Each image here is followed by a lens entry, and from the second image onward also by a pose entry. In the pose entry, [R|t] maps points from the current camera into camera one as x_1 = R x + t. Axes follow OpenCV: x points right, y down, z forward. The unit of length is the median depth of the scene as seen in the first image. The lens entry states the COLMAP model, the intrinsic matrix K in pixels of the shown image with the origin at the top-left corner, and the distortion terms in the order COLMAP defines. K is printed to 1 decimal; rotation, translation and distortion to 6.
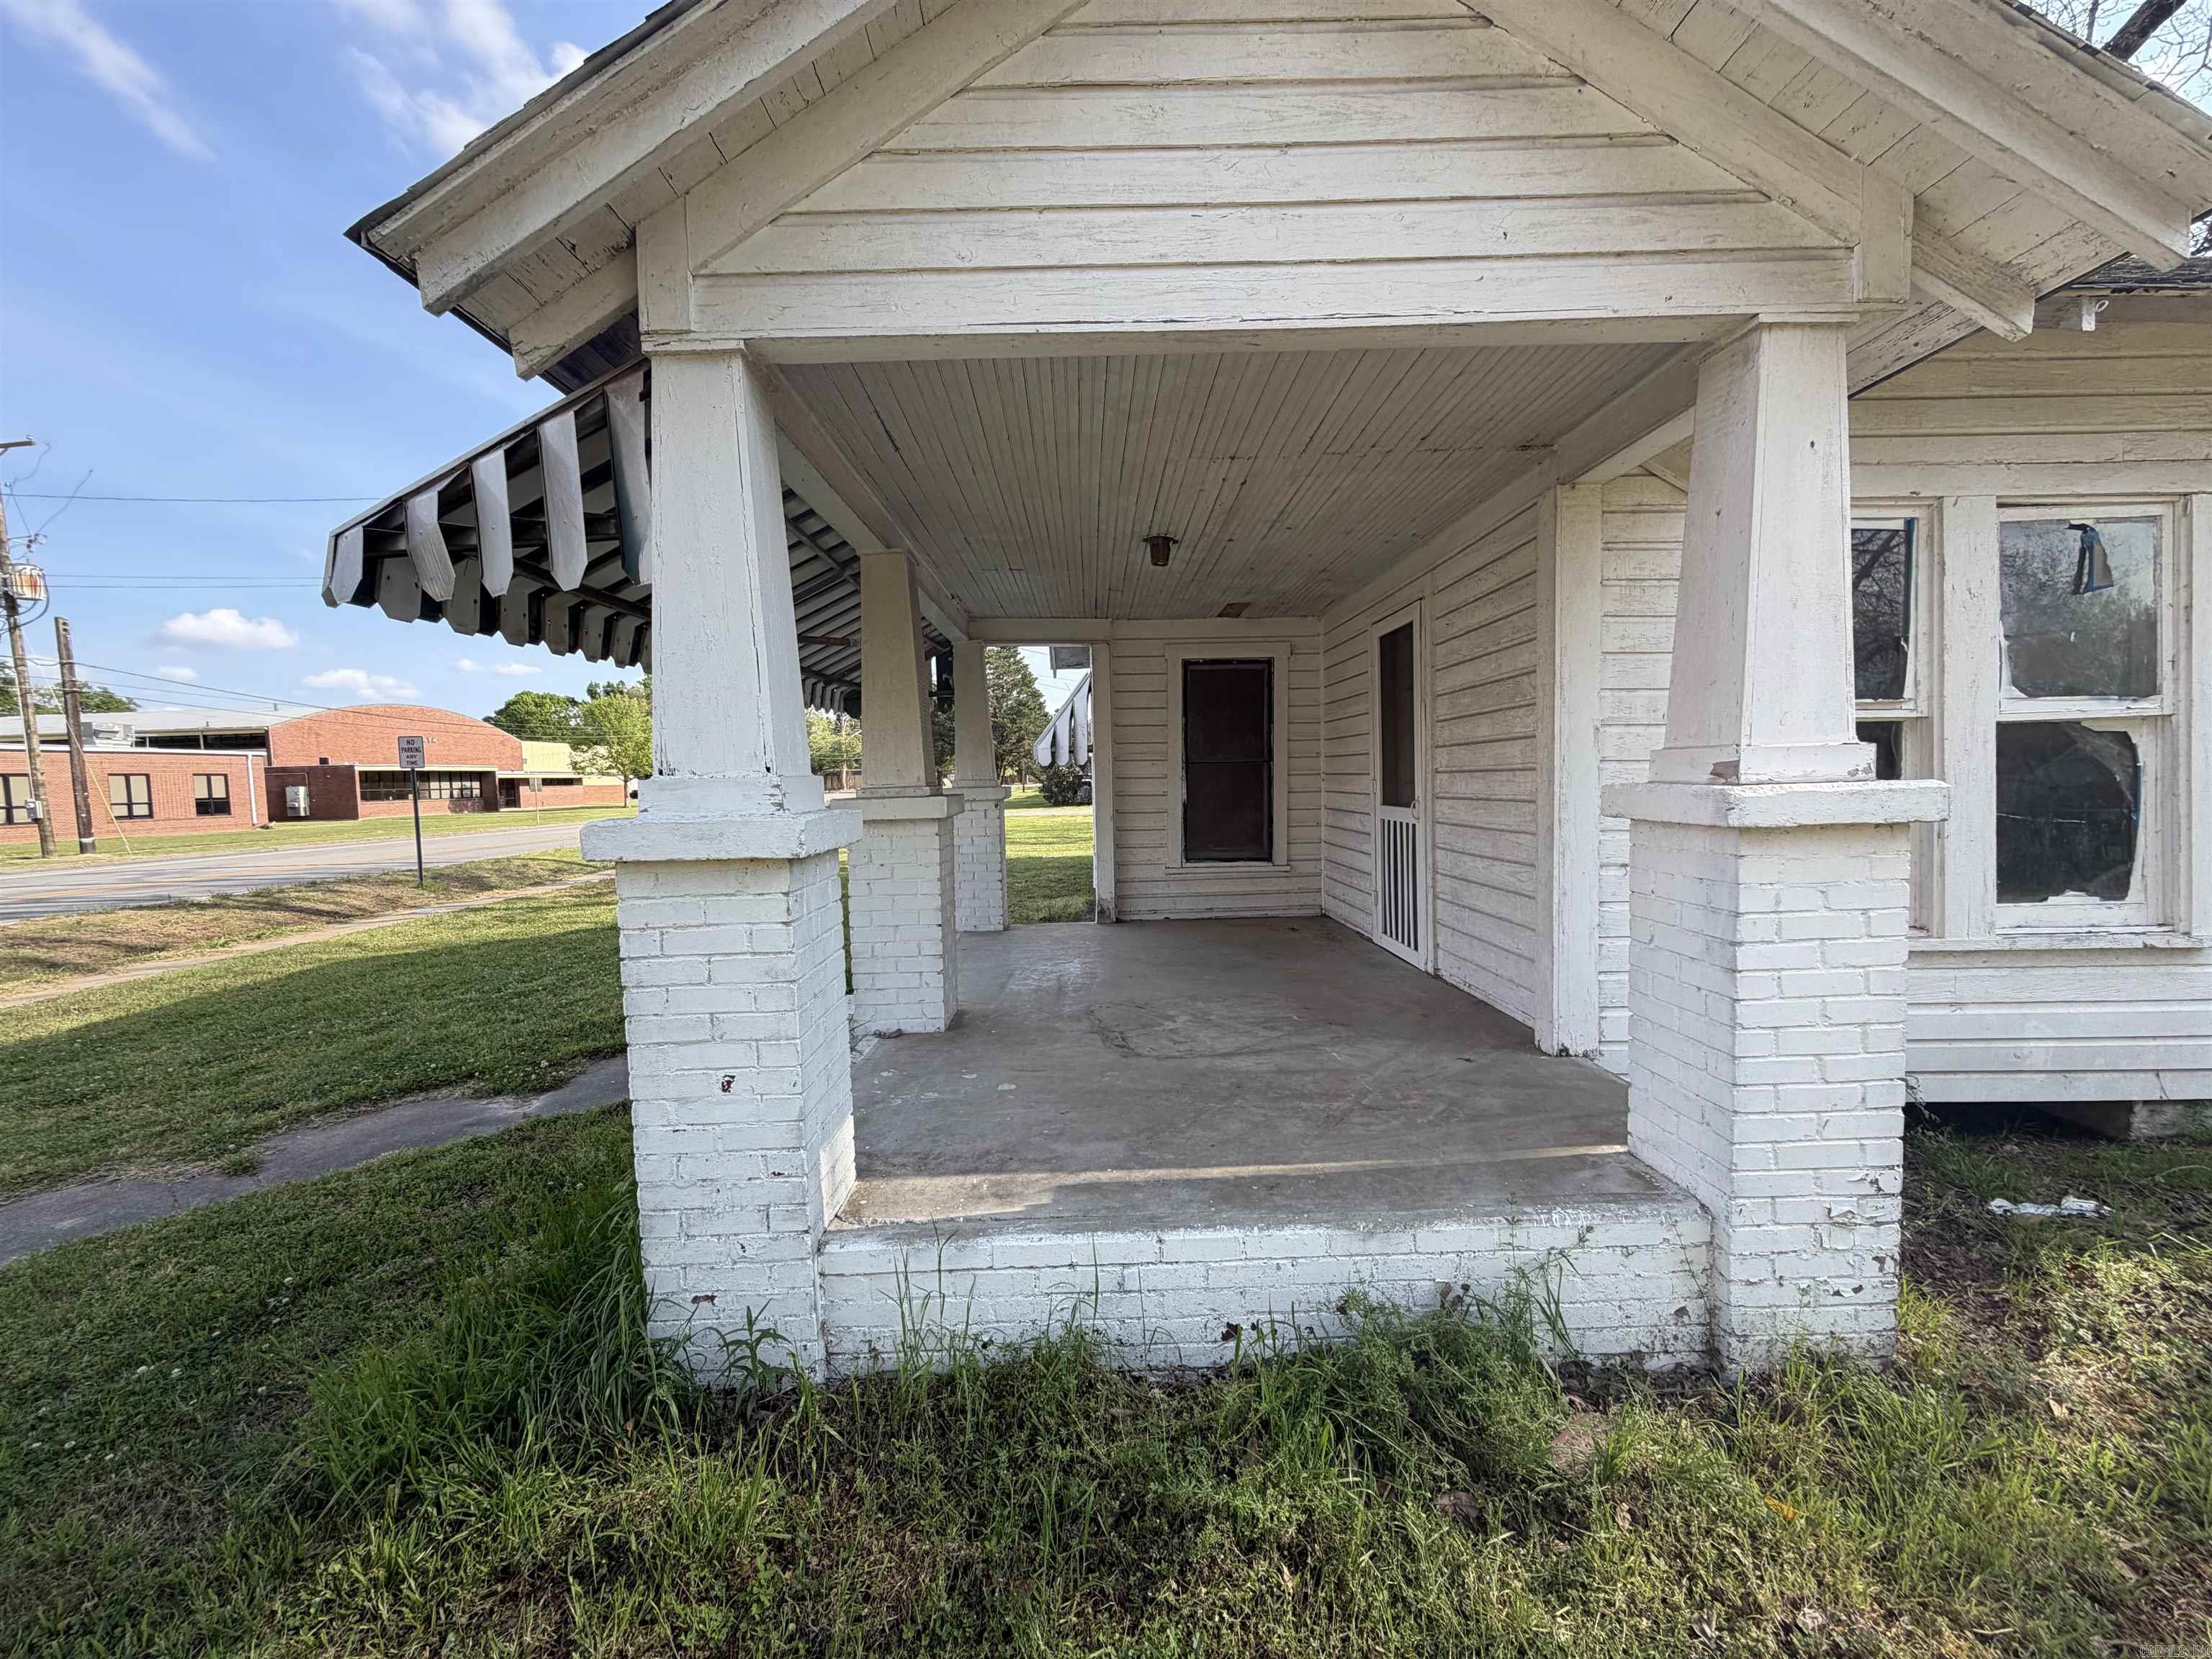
lens RADIAL K [[878.3, 0, 1100.6], [0, 878.3, 829.0], [0, 0, 1]] dist [-0.000439, 0.000034]
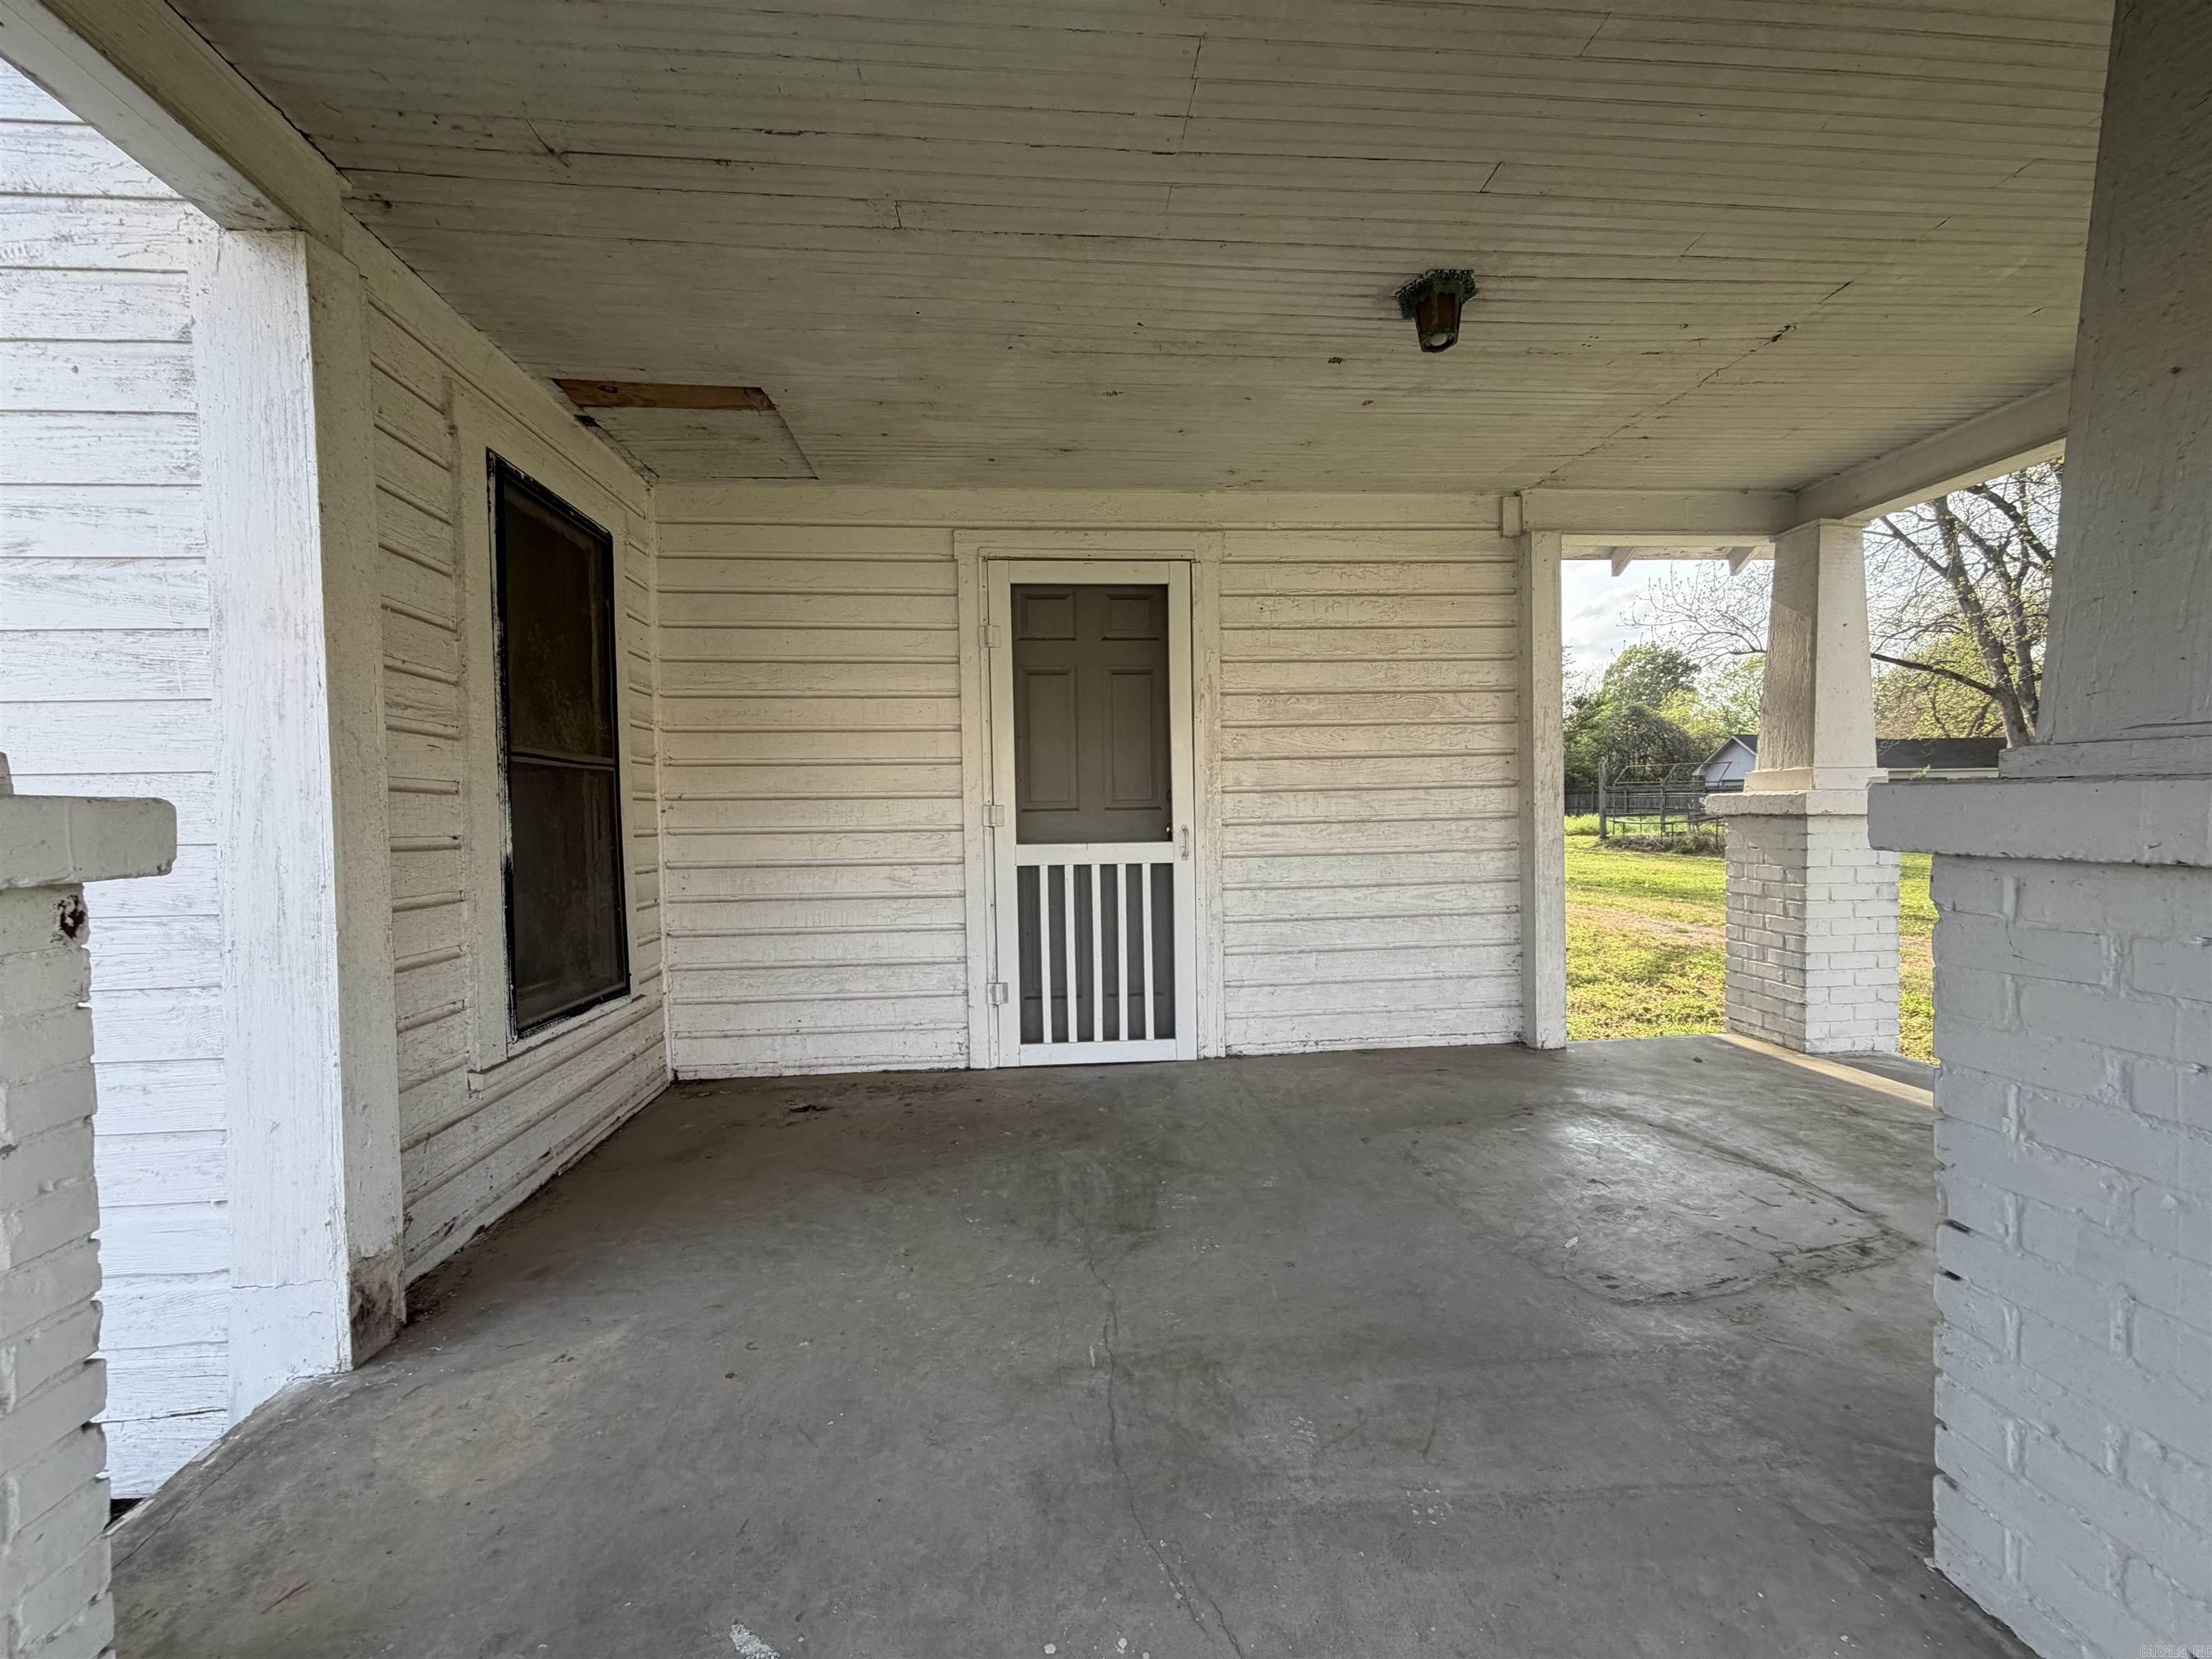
lens RADIAL K [[878.3, 0, 1097.0], [0, 878.3, 827.0], [0, 0, 1]] dist [-0.000439, 0.000034]
pose [[-0.066670, 0.010976, 0.997715, -0.324532], [0.077743, 0.996957, -0.005773, -0.031918], [-0.994742, 0.077180, -0.067320, 0.986935]]
